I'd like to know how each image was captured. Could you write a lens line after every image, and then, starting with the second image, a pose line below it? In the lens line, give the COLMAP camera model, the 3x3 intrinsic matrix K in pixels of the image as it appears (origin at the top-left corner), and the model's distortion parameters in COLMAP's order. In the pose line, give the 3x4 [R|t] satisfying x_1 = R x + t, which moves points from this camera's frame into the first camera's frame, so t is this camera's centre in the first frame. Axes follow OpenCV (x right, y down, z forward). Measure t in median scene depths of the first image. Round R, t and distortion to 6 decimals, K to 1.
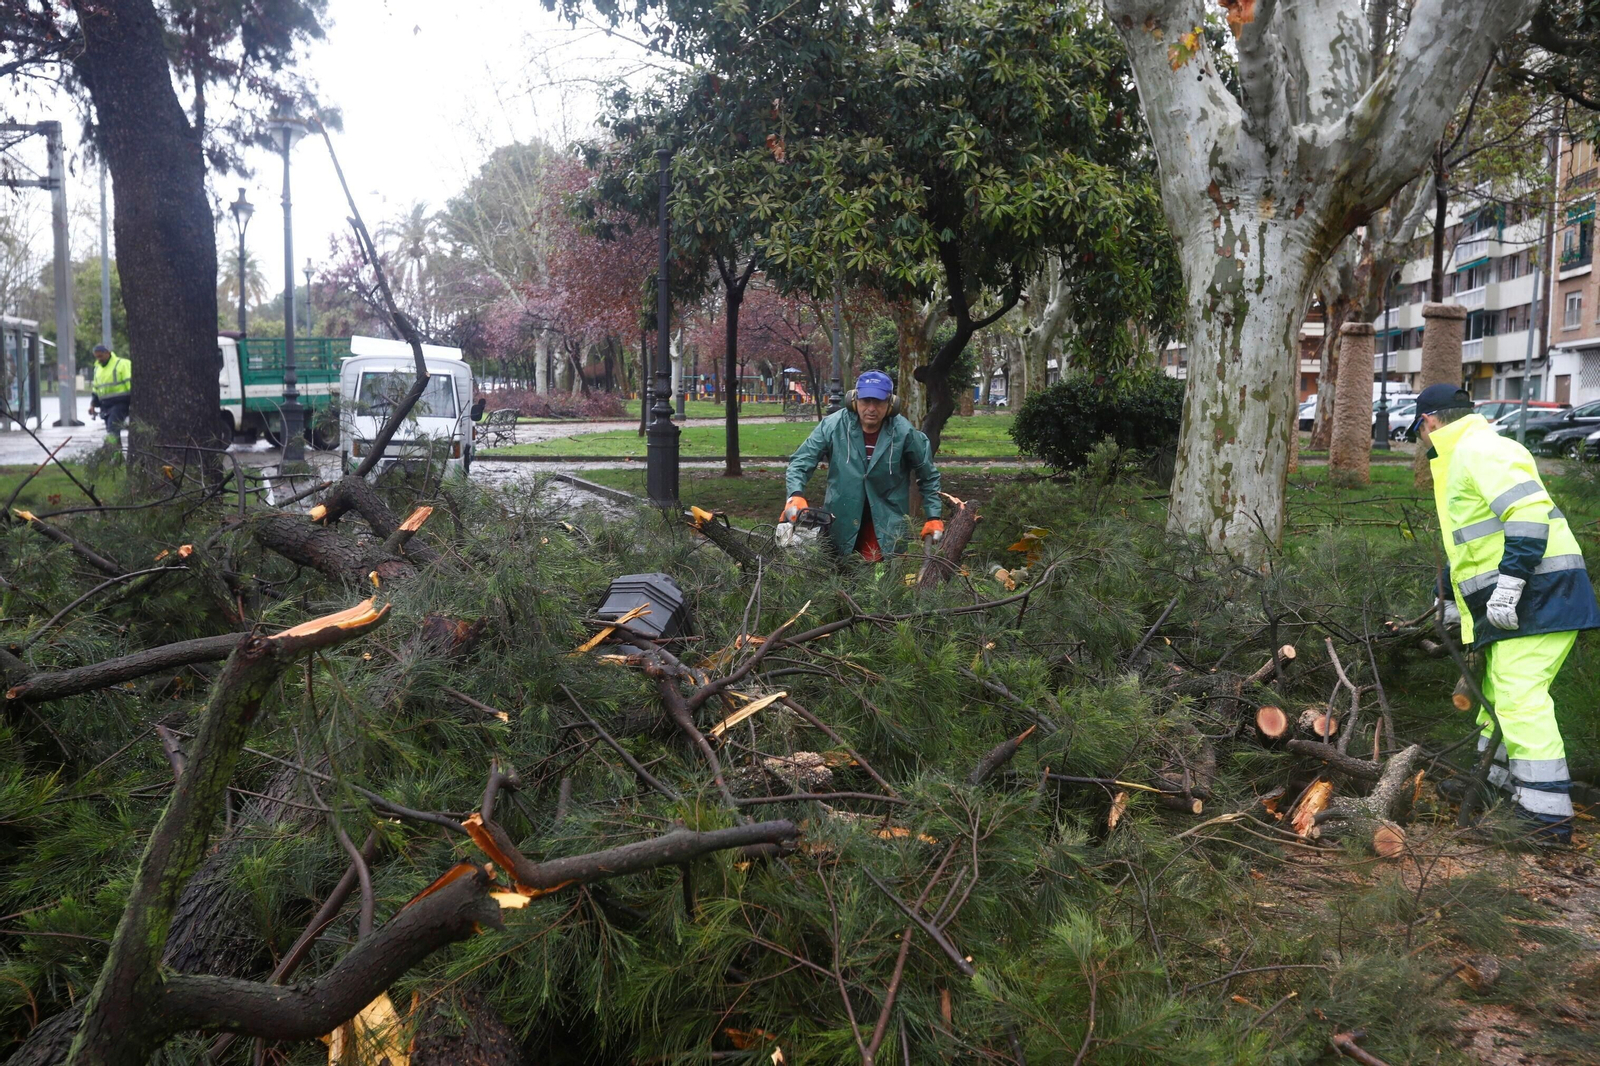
lens RADIAL K [[1503.6, 0, 820.9], [0, 1503.6, 538.8], [0, 0, 1]] dist [-0.034460, 0.176423]
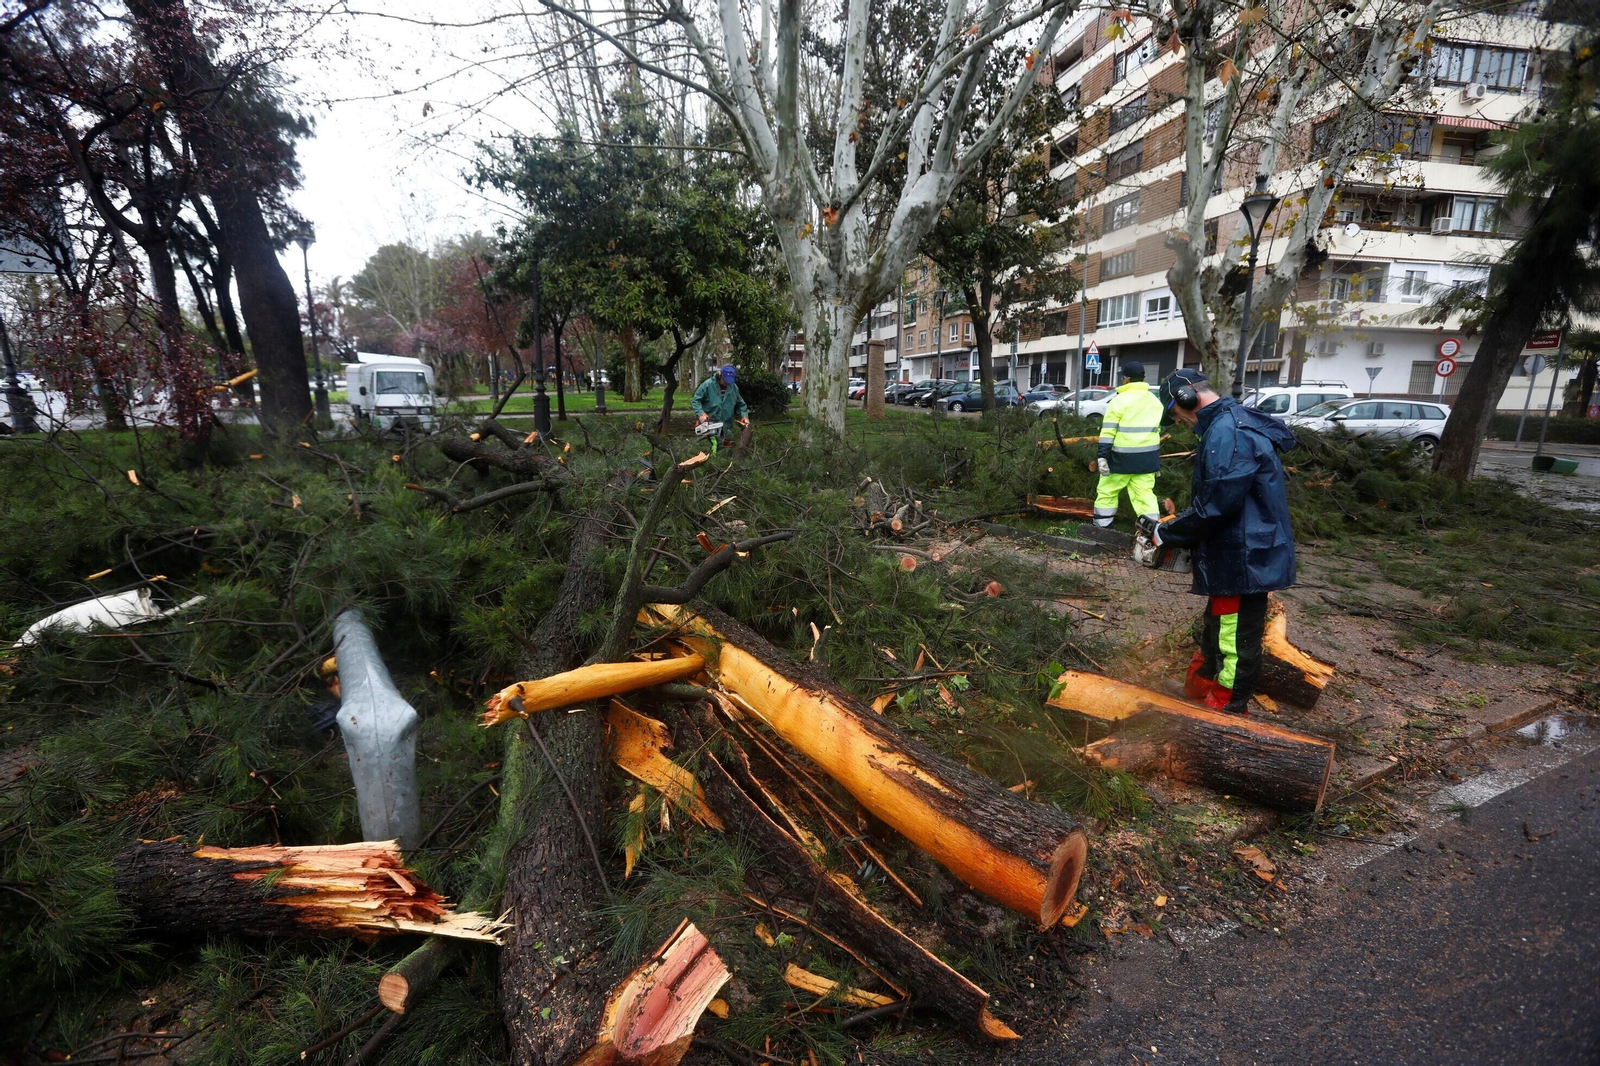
lens RADIAL K [[743.0, 0, 792.9], [0, 743.0, 545.0], [0, 0, 1]] dist [-0.086014, 0.043341]
pose [[0.945305, -0.074540, 0.317558, -0.171891], [0.033937, 0.990731, 0.131527, 0.010376], [-0.324419, -0.113556, 0.939073, -0.126763]]
